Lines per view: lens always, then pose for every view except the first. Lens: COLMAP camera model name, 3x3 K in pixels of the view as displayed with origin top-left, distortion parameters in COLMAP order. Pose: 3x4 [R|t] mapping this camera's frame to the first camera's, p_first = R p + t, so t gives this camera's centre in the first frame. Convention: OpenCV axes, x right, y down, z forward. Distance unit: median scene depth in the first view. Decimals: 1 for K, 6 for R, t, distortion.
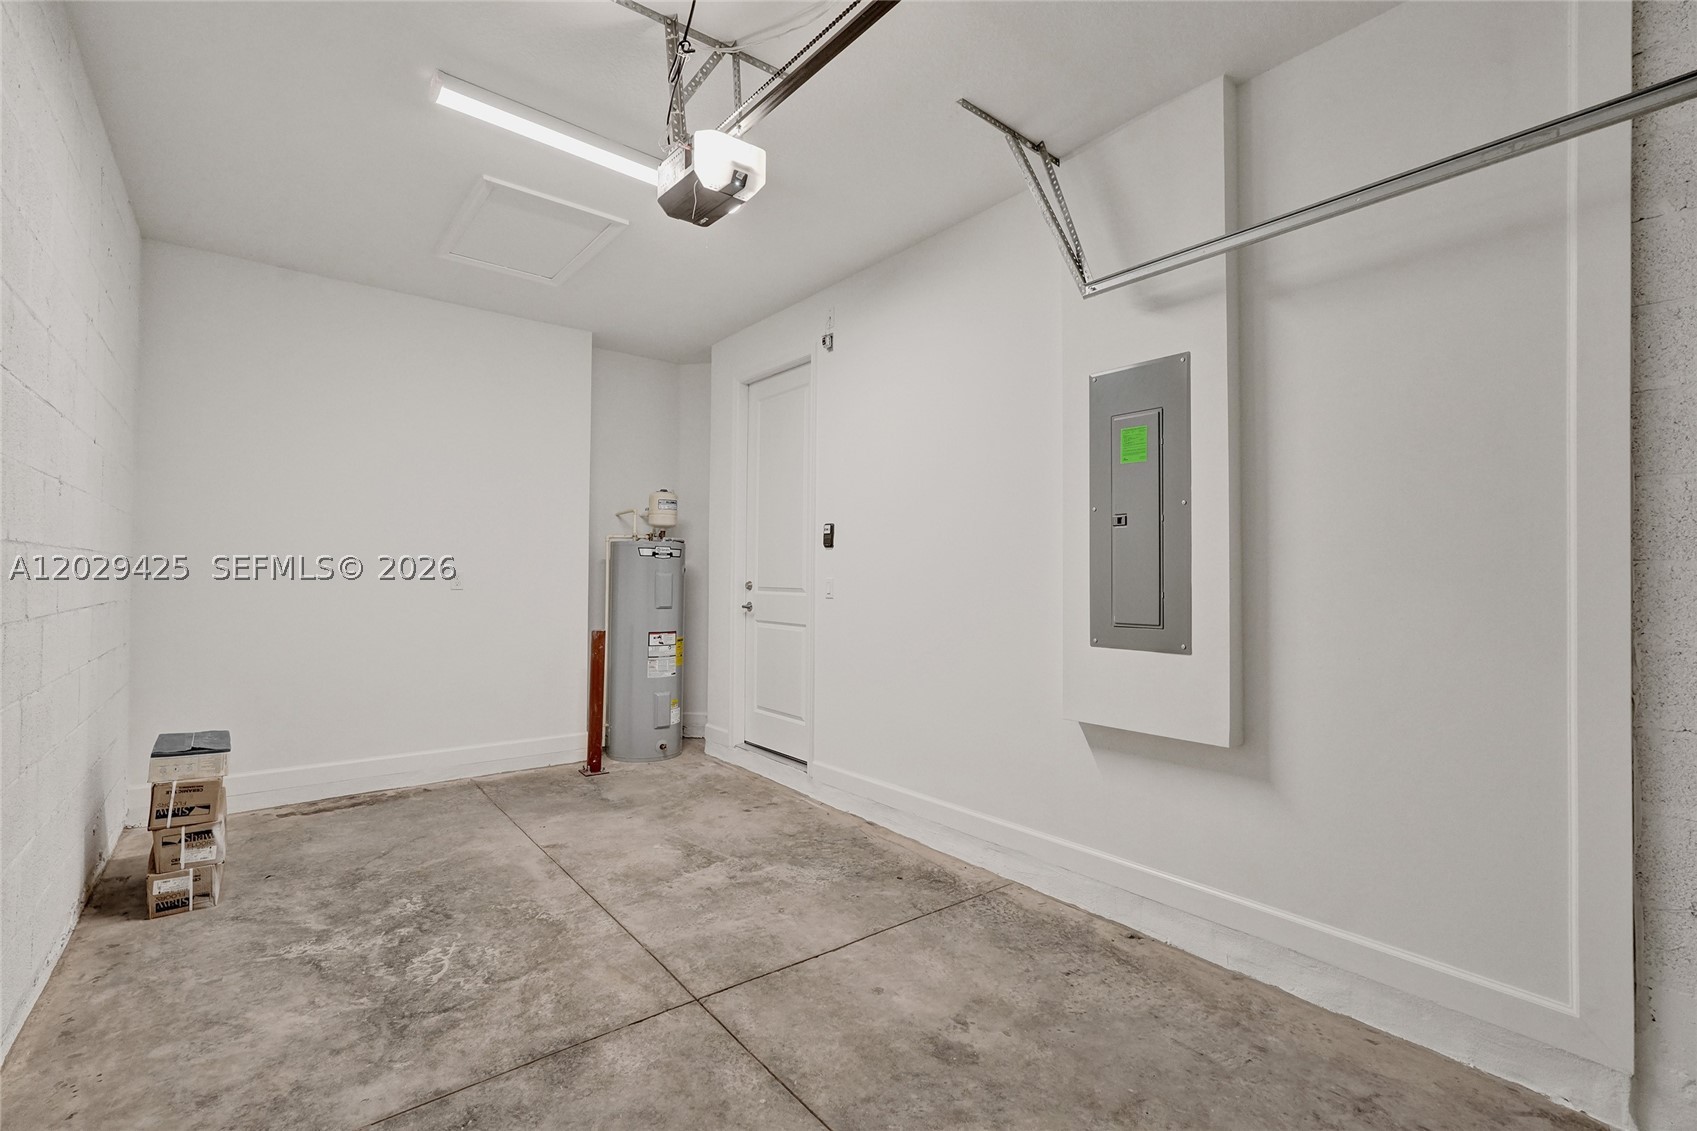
lens RADIAL K [[747.9, 0, 848.5], [0, 747.9, 565.5], [0, 0, 1]] dist [-0.019511, 0.009419]
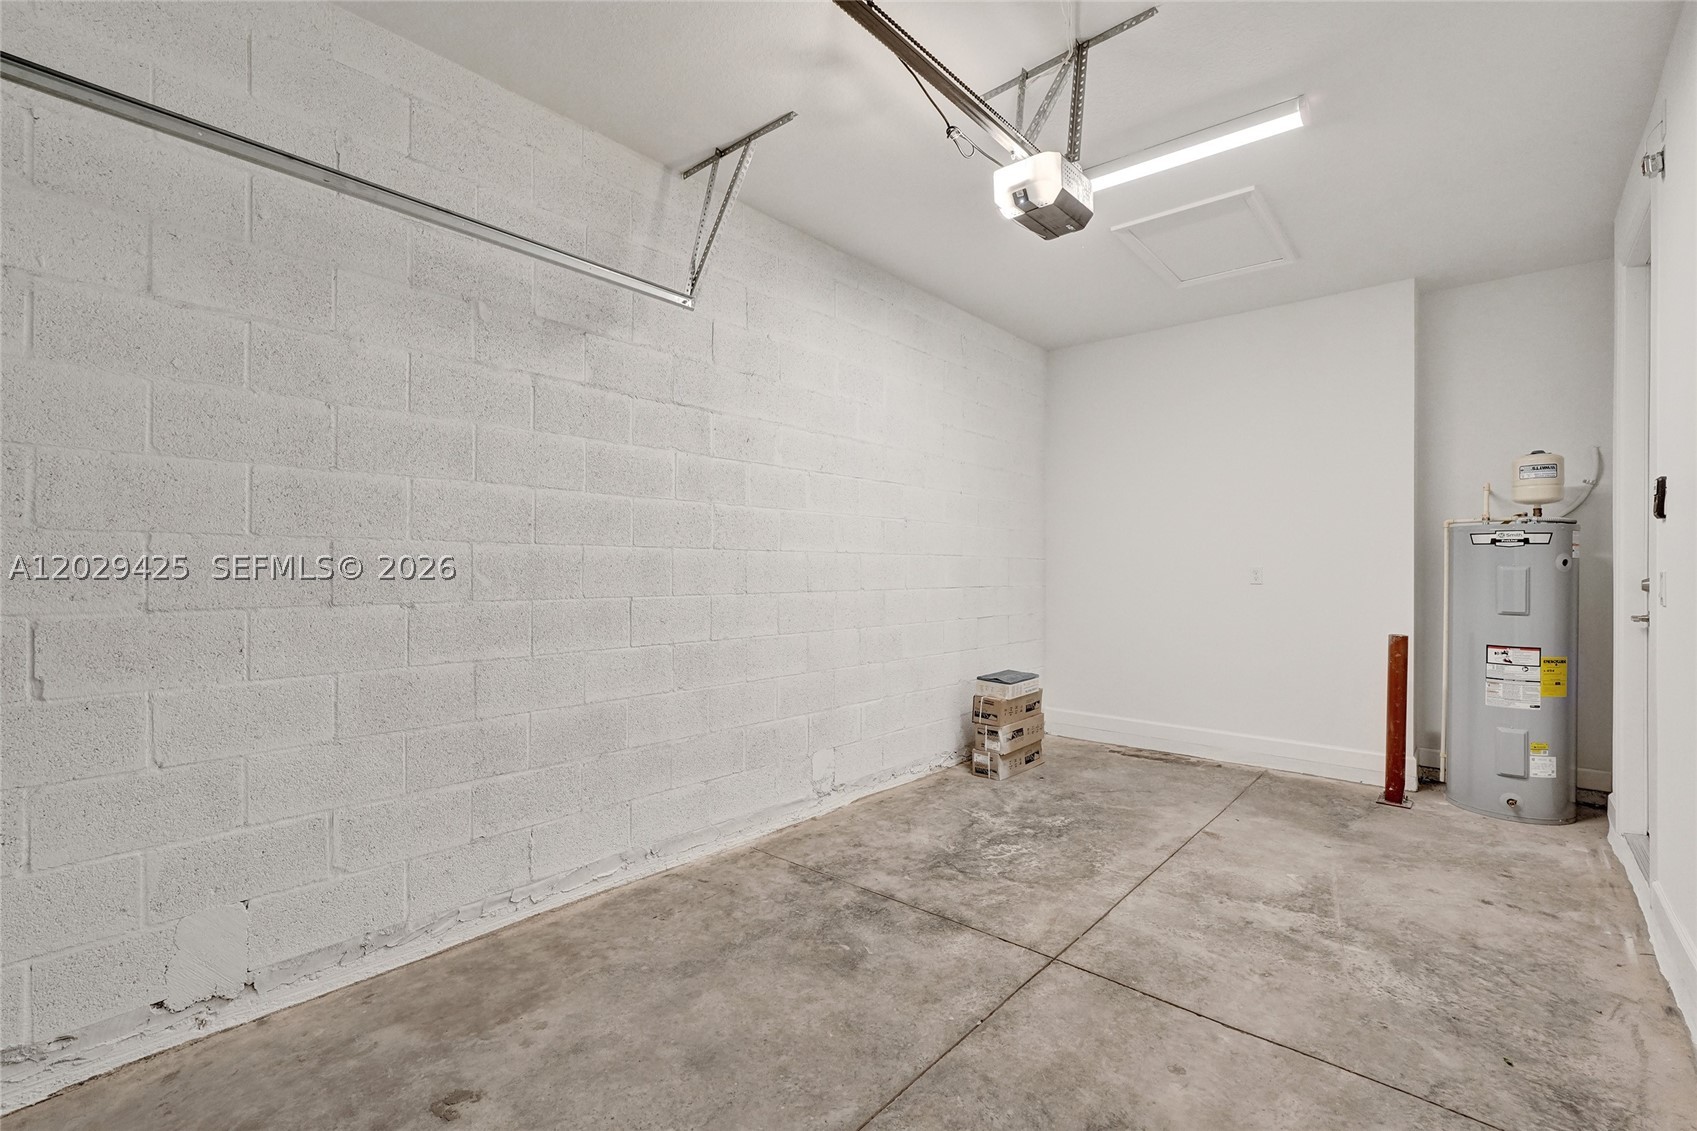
lens RADIAL K [[747.9, 0, 848.5], [0, 747.9, 565.5], [0, 0, 1]] dist [-0.019511, 0.009419]
pose [[0.175422, -0.010390, -0.984438, 0.655660], [0.010785, 0.999905, -0.008631, 0.015448], [0.984434, -0.009103, 0.175518, 0.420641]]
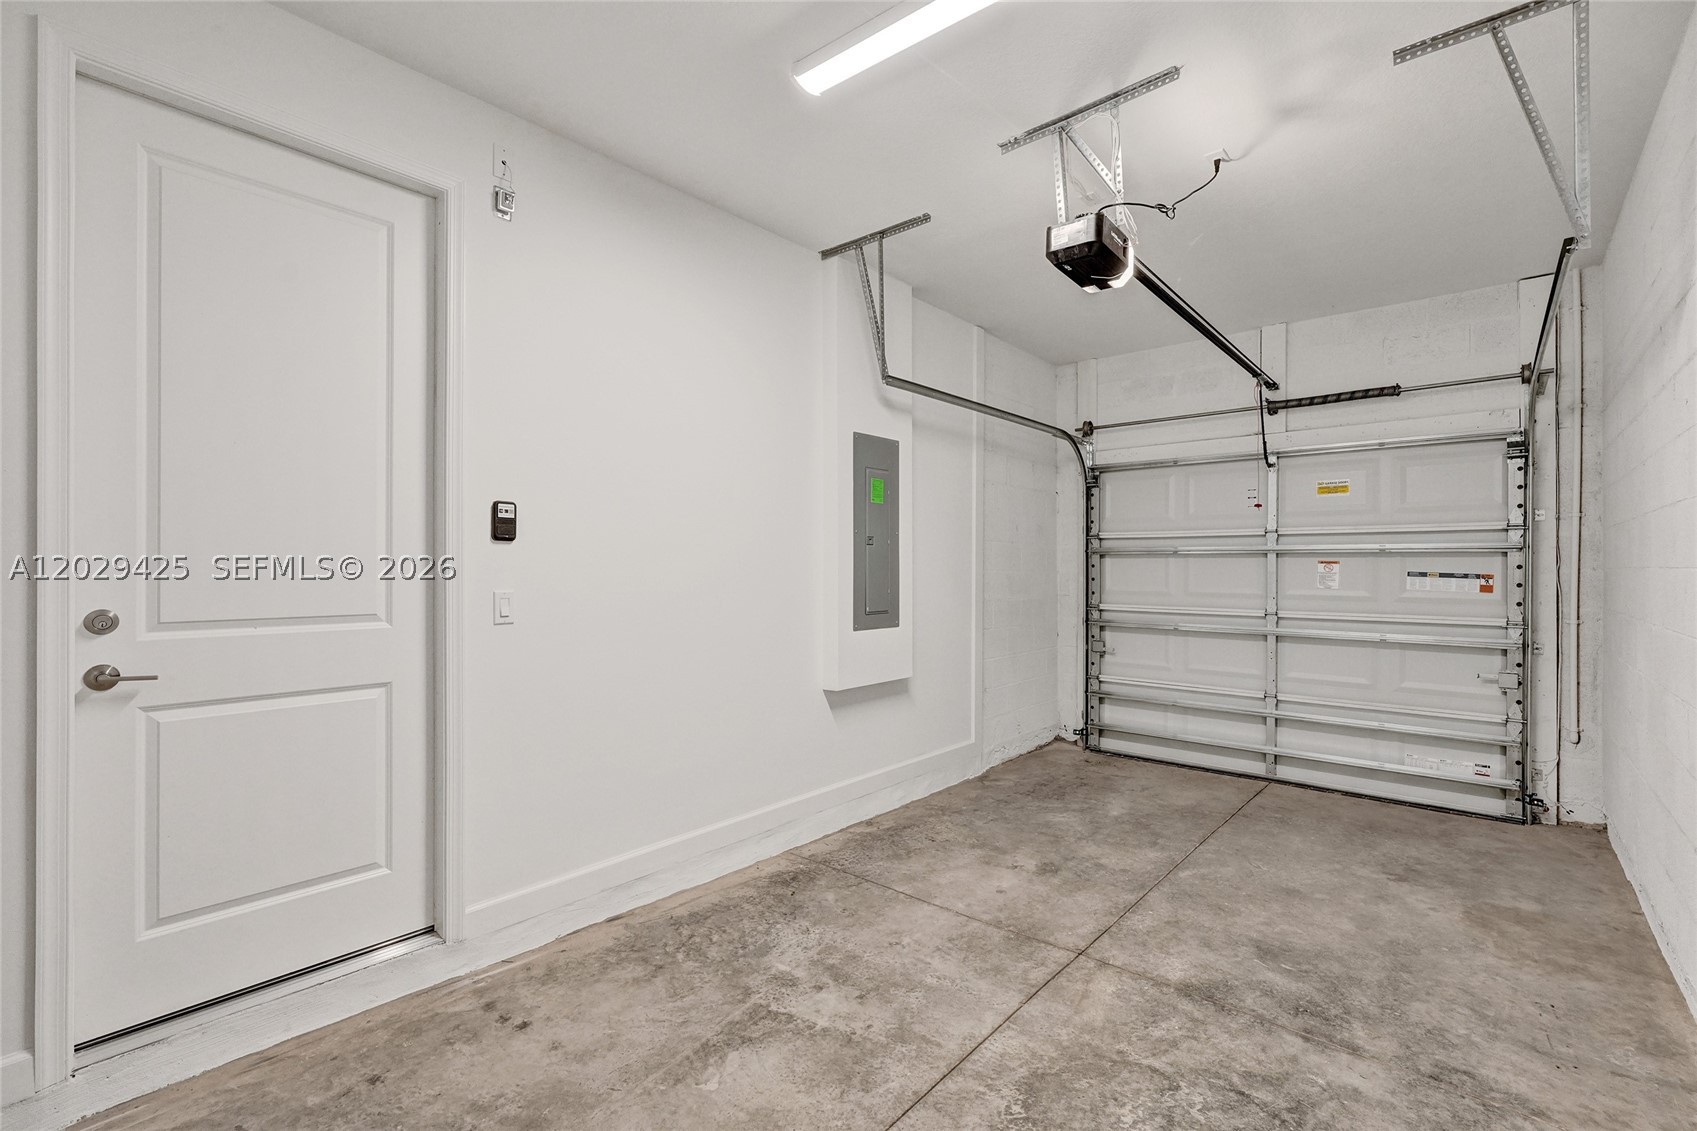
lens RADIAL K [[747.9, 0, 848.5], [0, 747.9, 565.5], [0, 0, 1]] dist [-0.019511, 0.009419]
pose [[-0.179343, -0.003786, 0.983779, -1.030958], [-0.015346, 0.999882, 0.001050, -0.013928], [-0.983667, -0.014909, -0.179380, 1.268542]]
